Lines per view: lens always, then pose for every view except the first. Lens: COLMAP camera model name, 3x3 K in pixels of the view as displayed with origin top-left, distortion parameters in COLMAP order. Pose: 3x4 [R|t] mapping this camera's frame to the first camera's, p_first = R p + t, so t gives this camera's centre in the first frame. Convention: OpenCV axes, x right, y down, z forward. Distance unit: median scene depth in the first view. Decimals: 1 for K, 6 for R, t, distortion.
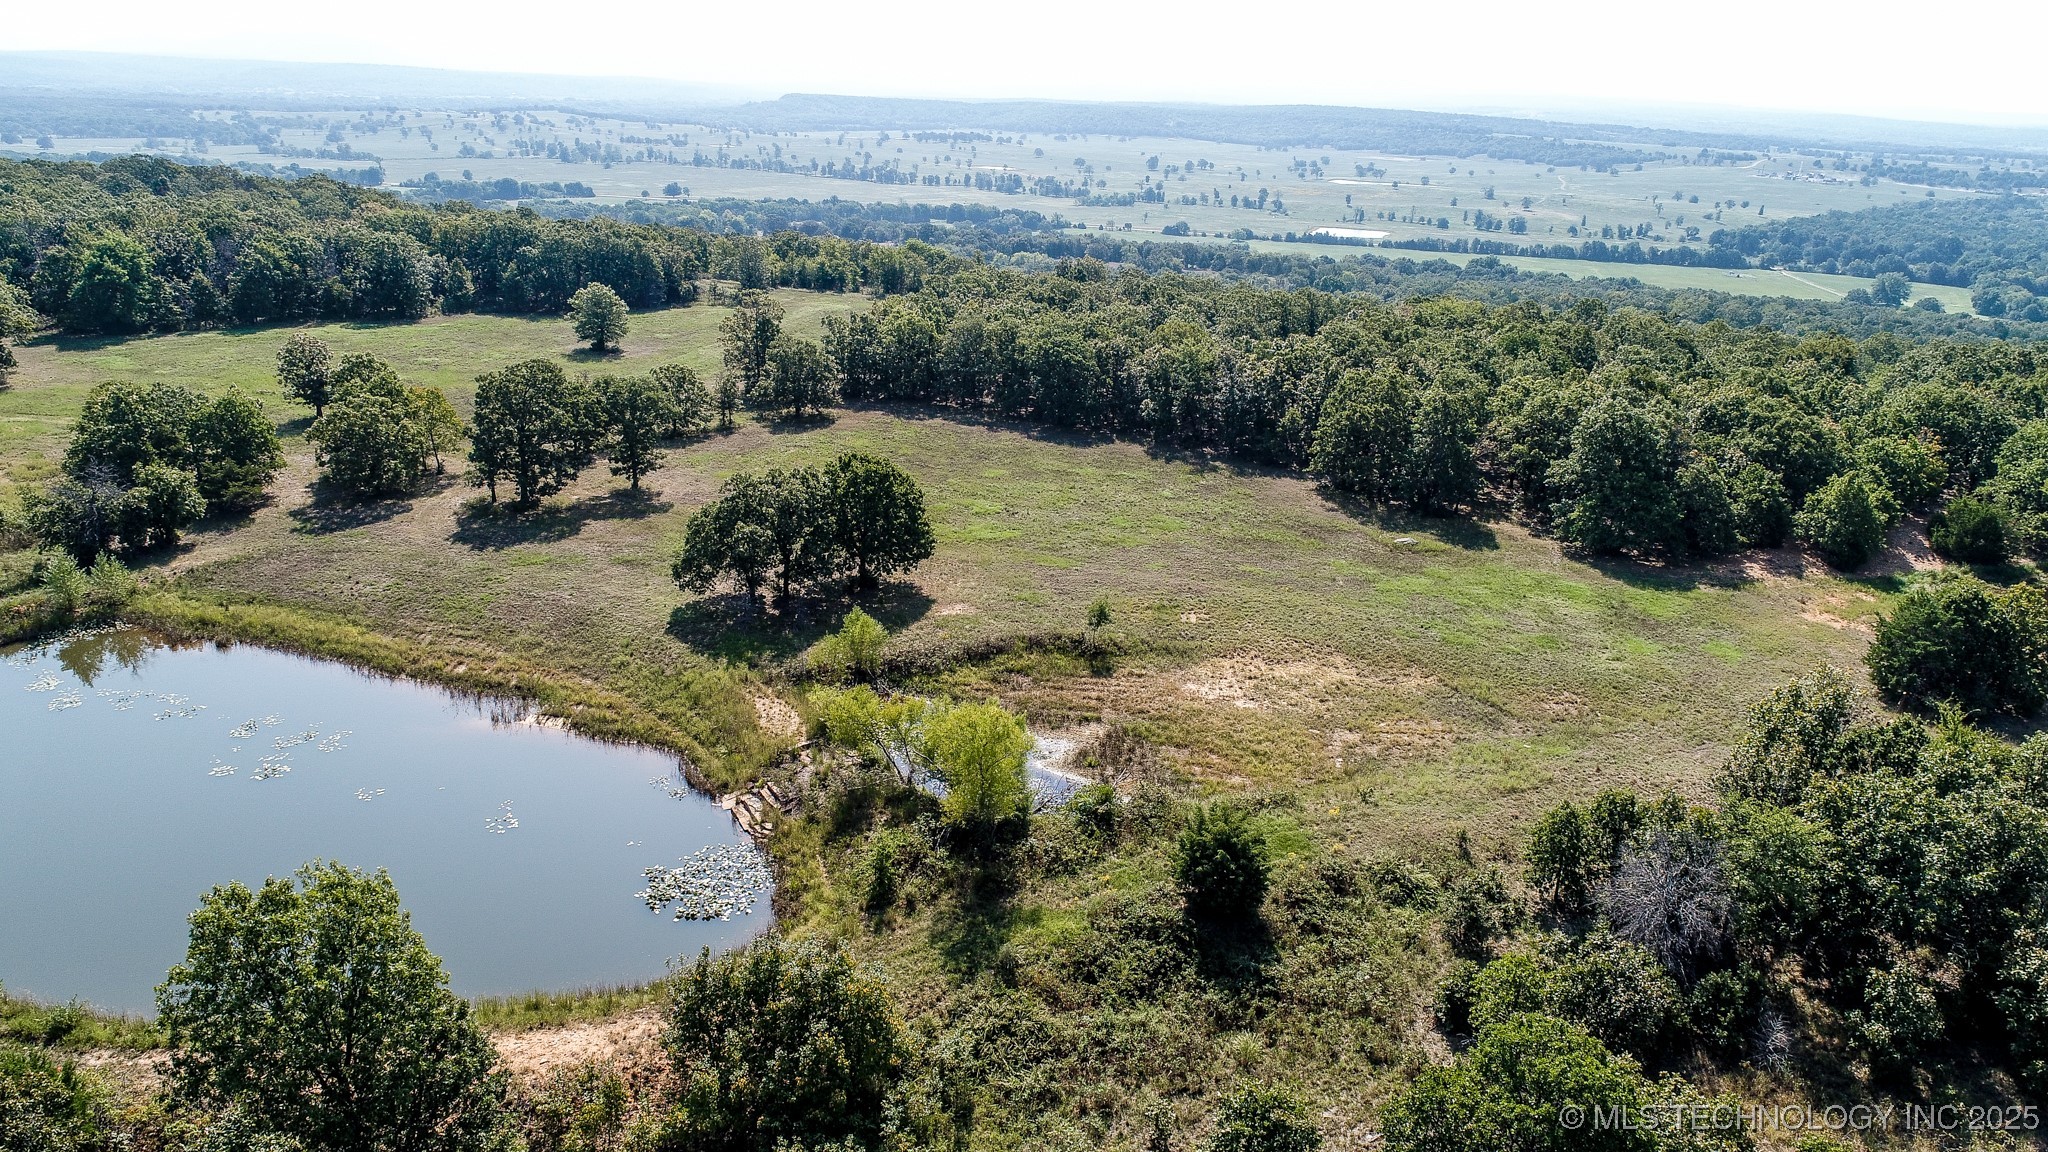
lens RADIAL K [[1365.8, 0, 1025.5], [0, 1365.8, 583.1], [0, 0, 1]] dist [-0.005608, 0.001284]
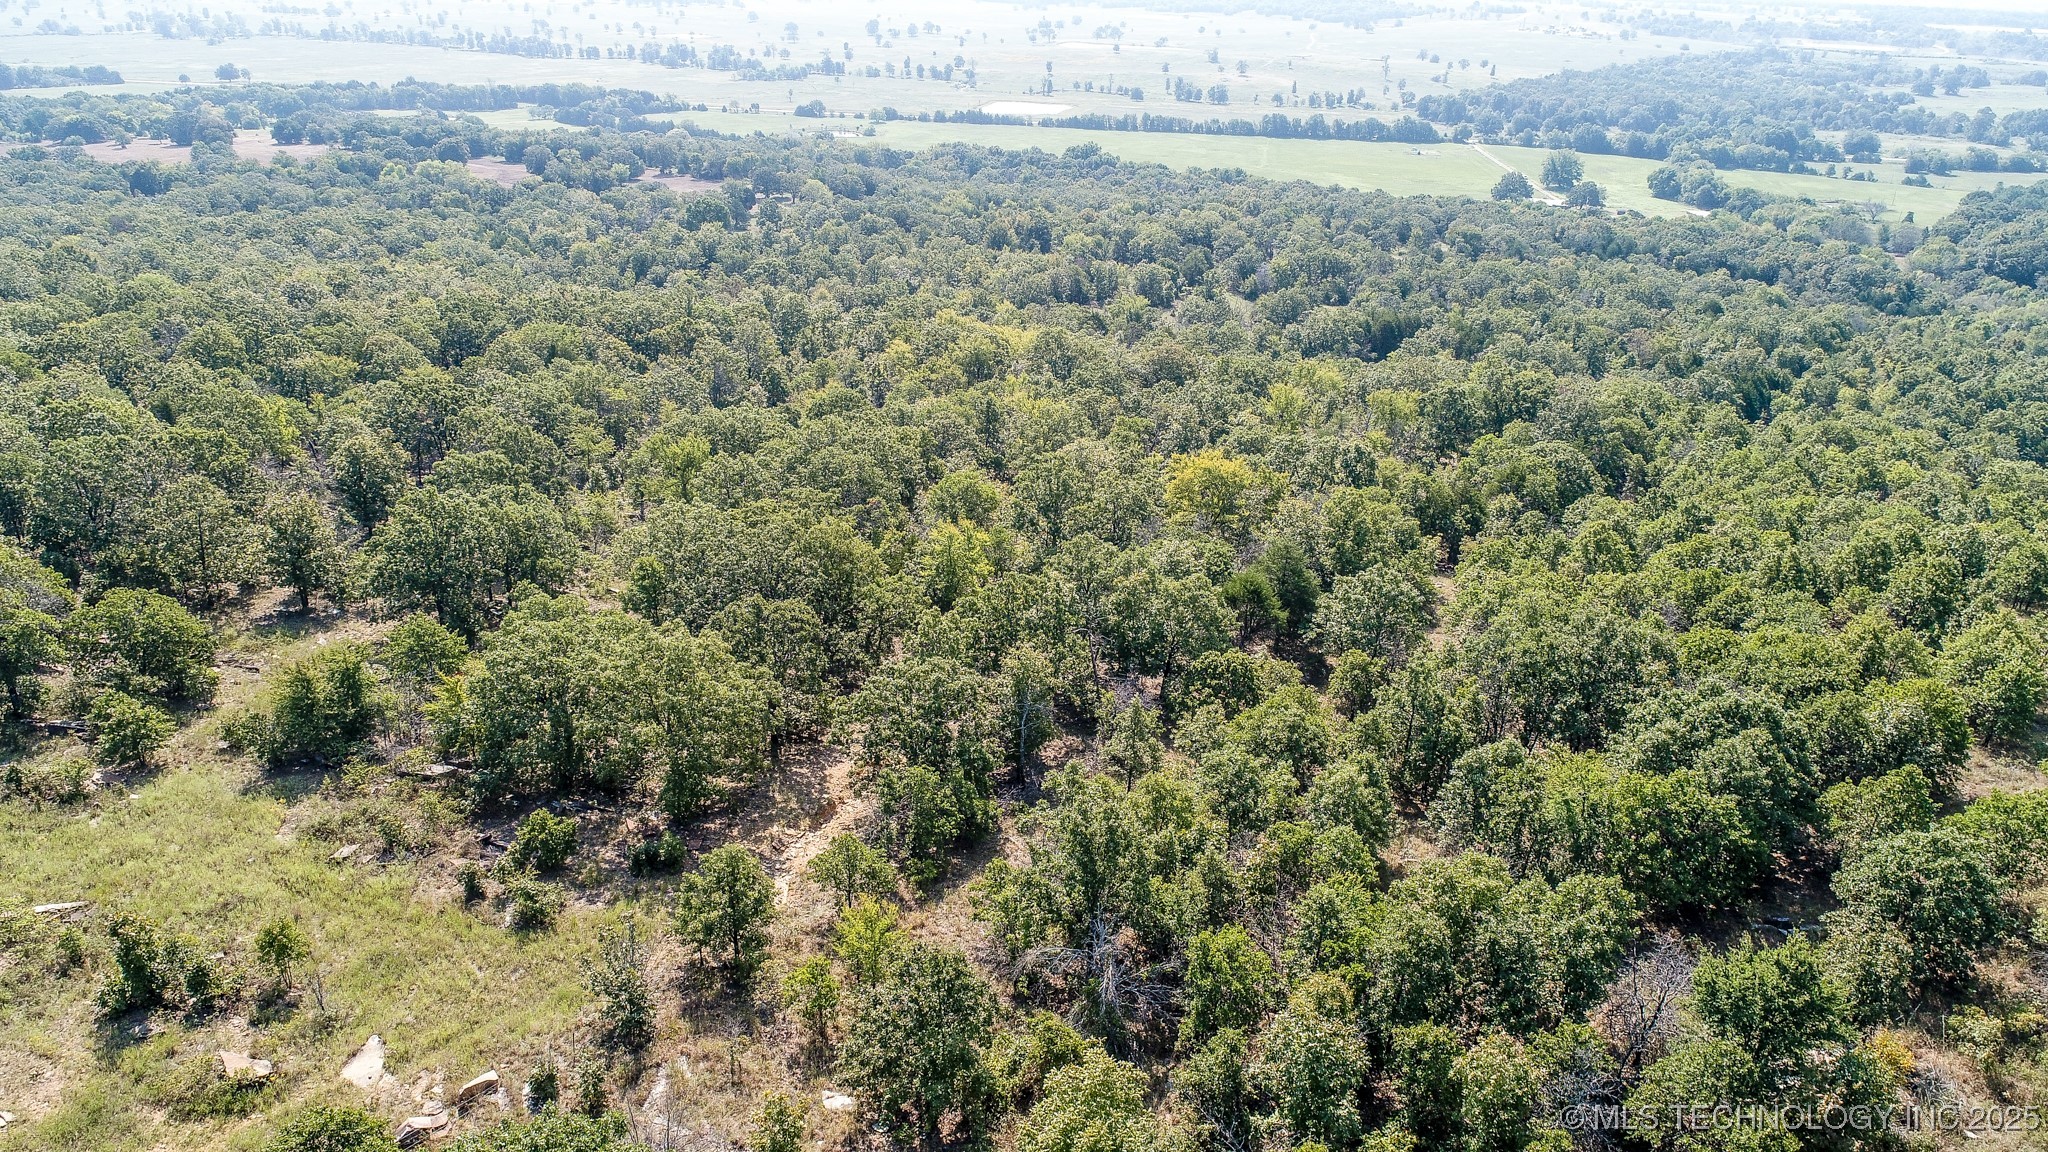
lens RADIAL K [[1365.8, 0, 1025.5], [0, 1365.8, 583.1], [0, 0, 1]] dist [-0.005608, 0.001284]
pose [[0.993580, -0.056148, 0.098213, 0.093250], [0.047063, 0.994601, 0.092486, -0.023762], [-0.102875, -0.087270, 0.990859, 0.072715]]
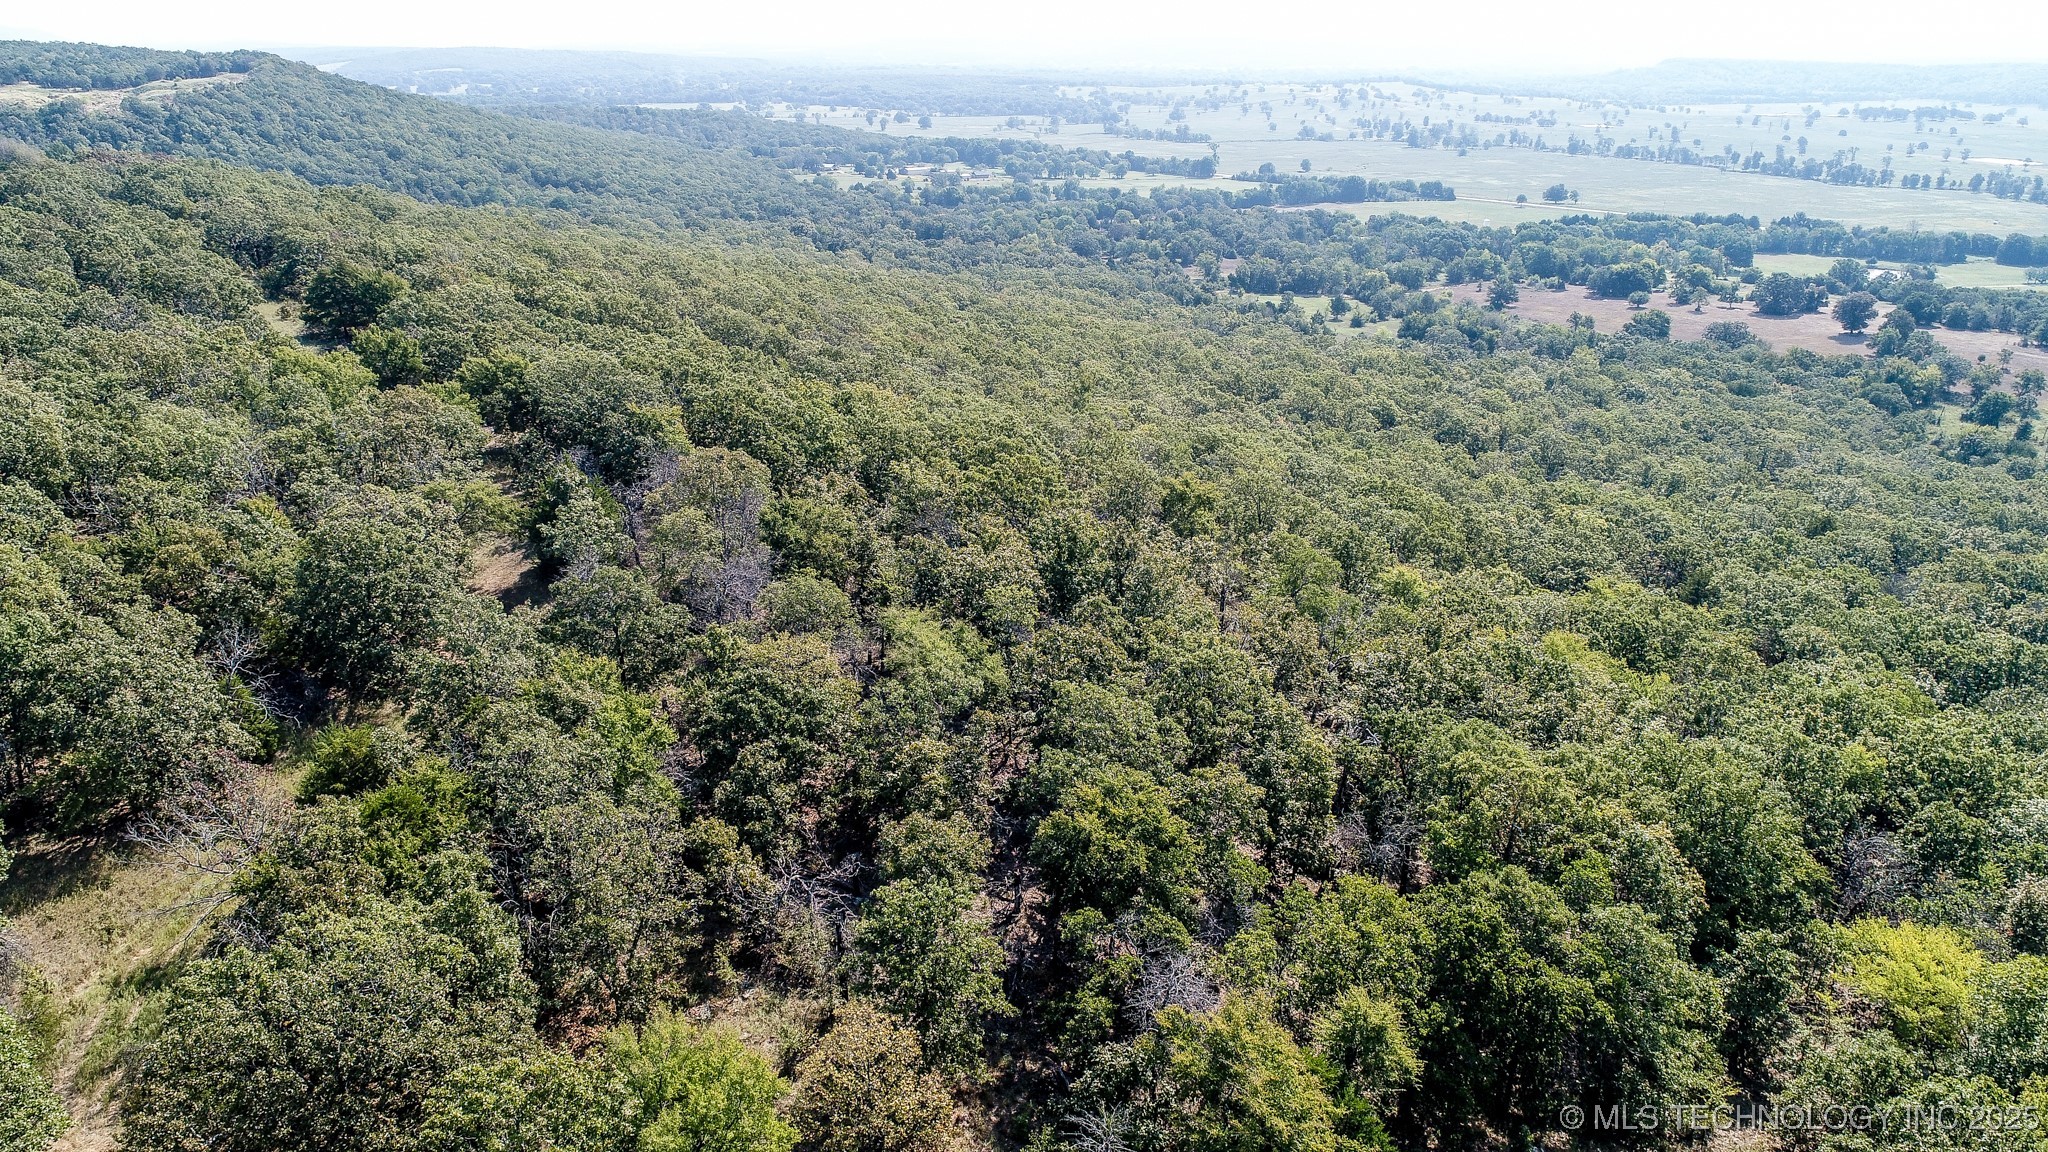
lens RADIAL K [[1365.8, 0, 1025.5], [0, 1365.8, 583.1], [0, 0, 1]] dist [-0.005608, 0.001284]
pose [[0.848923, 0.170831, -0.500147, -0.065393], [-0.159174, 0.985024, 0.066273, -0.053934], [0.503978, 0.023350, 0.863401, 0.134419]]
